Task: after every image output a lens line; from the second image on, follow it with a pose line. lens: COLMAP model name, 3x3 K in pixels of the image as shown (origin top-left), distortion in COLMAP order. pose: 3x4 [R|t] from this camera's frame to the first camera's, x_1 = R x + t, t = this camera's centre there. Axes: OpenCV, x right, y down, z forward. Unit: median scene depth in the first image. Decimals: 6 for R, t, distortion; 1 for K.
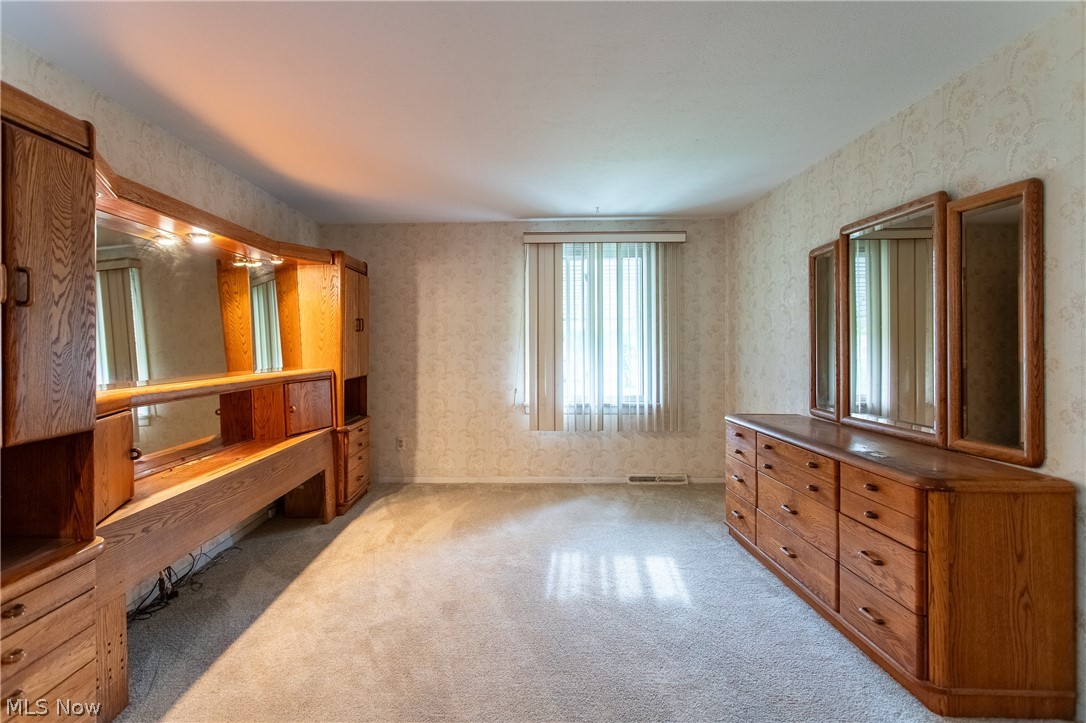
lens RADIAL K [[532.6, 0, 517.6], [0, 532.6, 344.0], [0, 0, 1]] dist [0.000100, 0.000184]
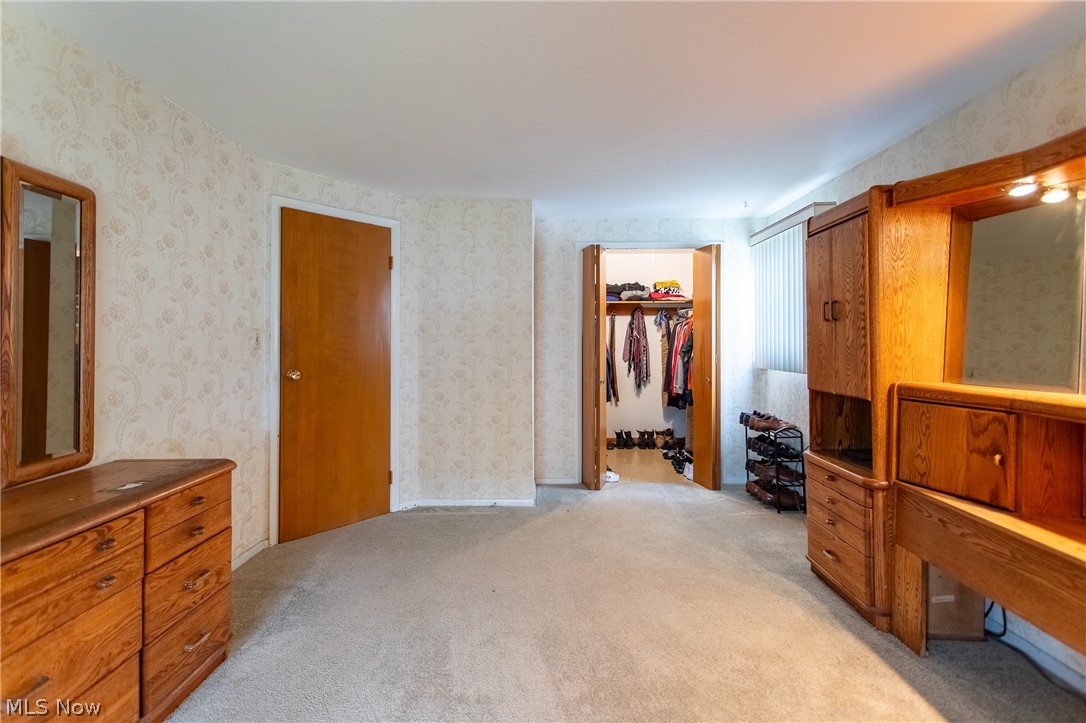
lens RADIAL K [[532.6, 0, 517.6], [0, 532.6, 344.0], [0, 0, 1]] dist [0.000100, 0.000184]
pose [[-0.998721, 0.006553, 0.050133, 0.065571], [0.006865, 0.999958, 0.006045, -0.006047], [-0.050091, 0.006382, -0.998724, 2.040521]]
